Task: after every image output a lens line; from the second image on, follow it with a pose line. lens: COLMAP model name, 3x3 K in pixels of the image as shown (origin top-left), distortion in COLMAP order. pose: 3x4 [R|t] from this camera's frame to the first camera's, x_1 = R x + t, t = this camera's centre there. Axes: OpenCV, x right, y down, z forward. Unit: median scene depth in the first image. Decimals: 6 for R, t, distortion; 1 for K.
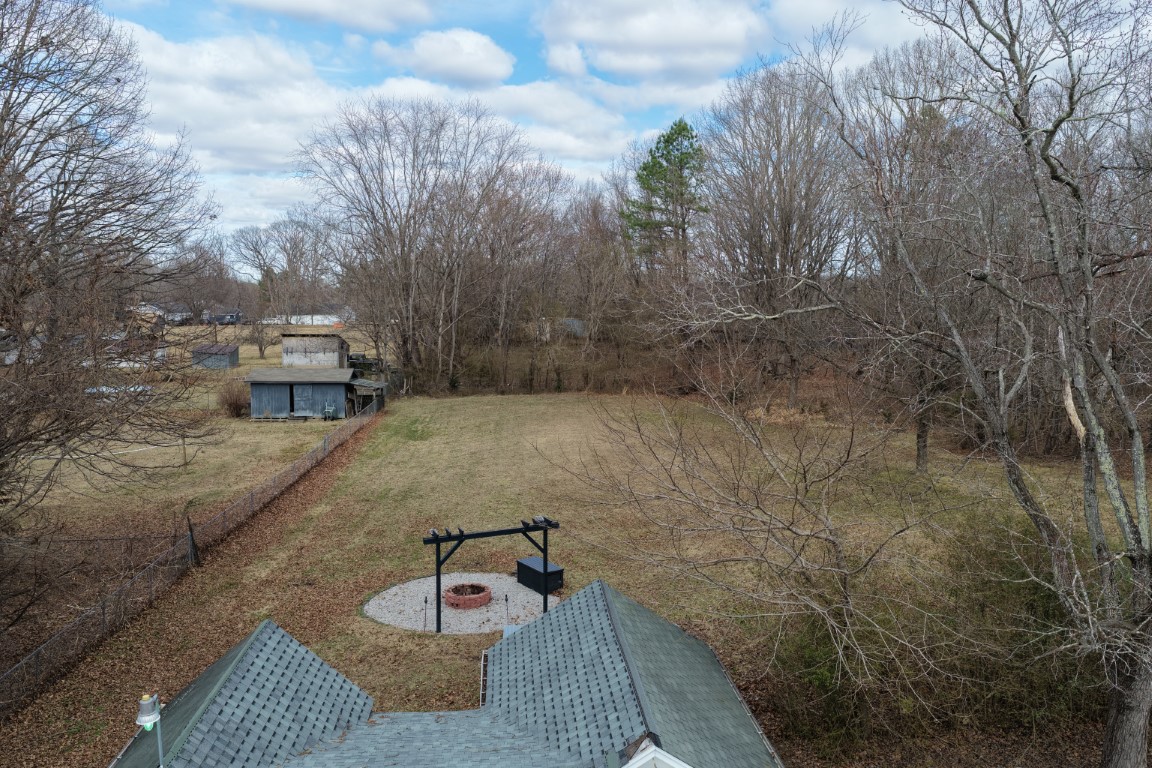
lens RADIAL K [[957.4, 0, 576.0], [0, 957.4, 384.0], [0, 0, 1]] dist [-0.019406, 0.052718]
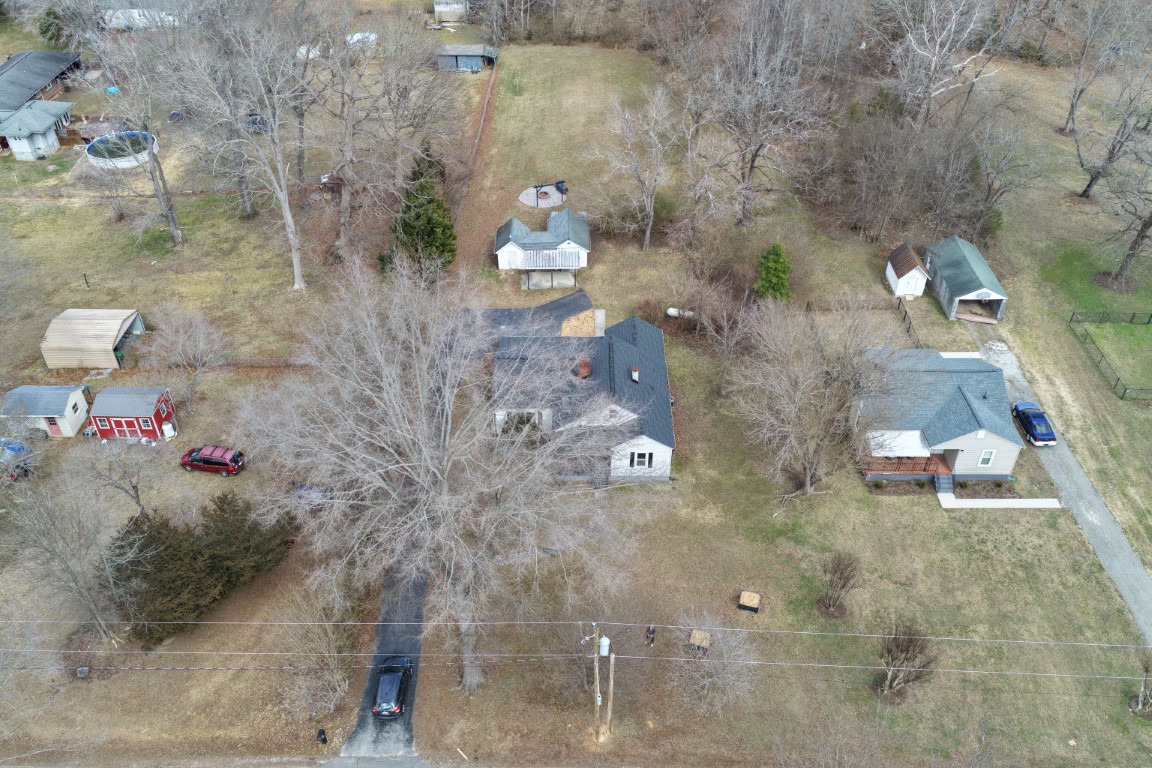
lens RADIAL K [[957.4, 0, 576.0], [0, 957.4, 384.0], [0, 0, 1]] dist [-0.019406, 0.052718]
pose [[0.997871, 0.034057, -0.055615, 0.261494], [0.002086, 0.835697, 0.549188, -1.257042], [0.065181, -0.548134, 0.833846, -2.647270]]
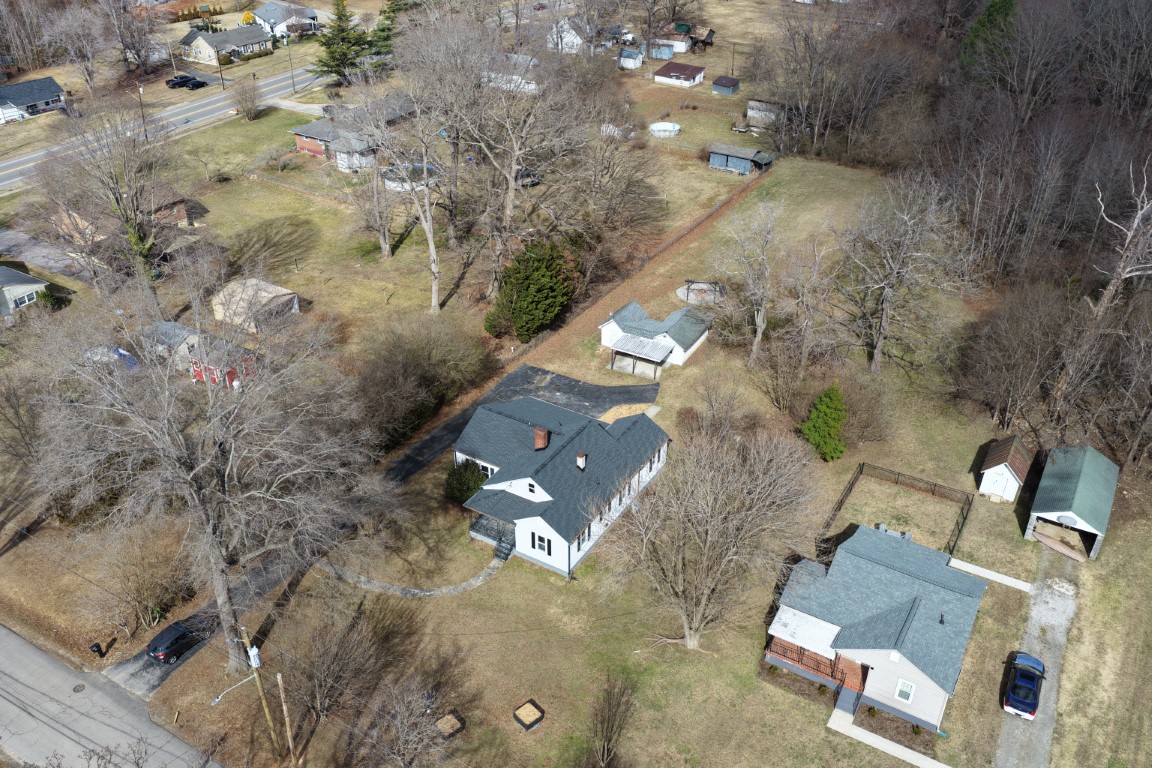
lens RADIAL K [[957.4, 0, 576.0], [0, 957.4, 384.0], [0, 0, 1]] dist [-0.019406, 0.052718]
pose [[0.823292, 0.296054, -0.484296, 1.402476], [-0.047187, 0.885951, 0.461372, -1.176175], [0.565654, -0.356991, 0.743366, -2.244105]]
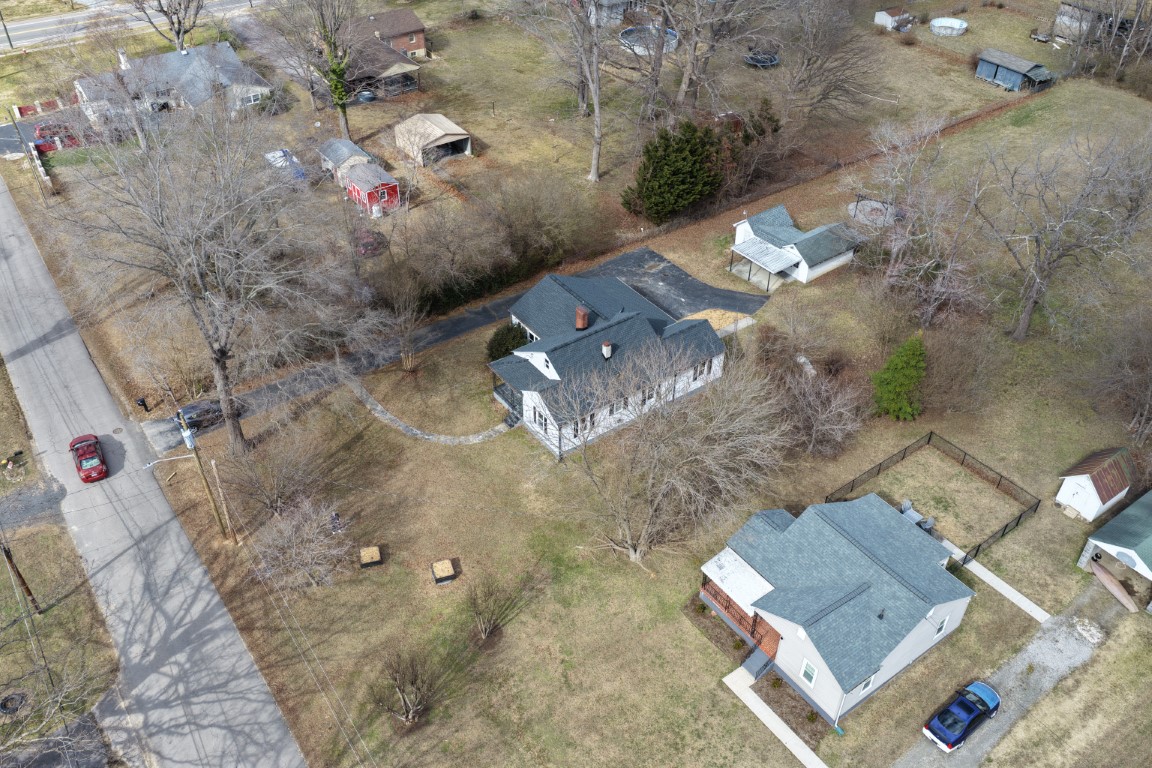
lens RADIAL K [[957.4, 0, 576.0], [0, 957.4, 384.0], [0, 0, 1]] dist [-0.019406, 0.052718]
pose [[0.535238, 0.529228, -0.658360, 1.853048], [-0.077455, 0.806866, 0.585635, -1.186209], [0.841143, -0.262461, 0.472857, -1.688753]]
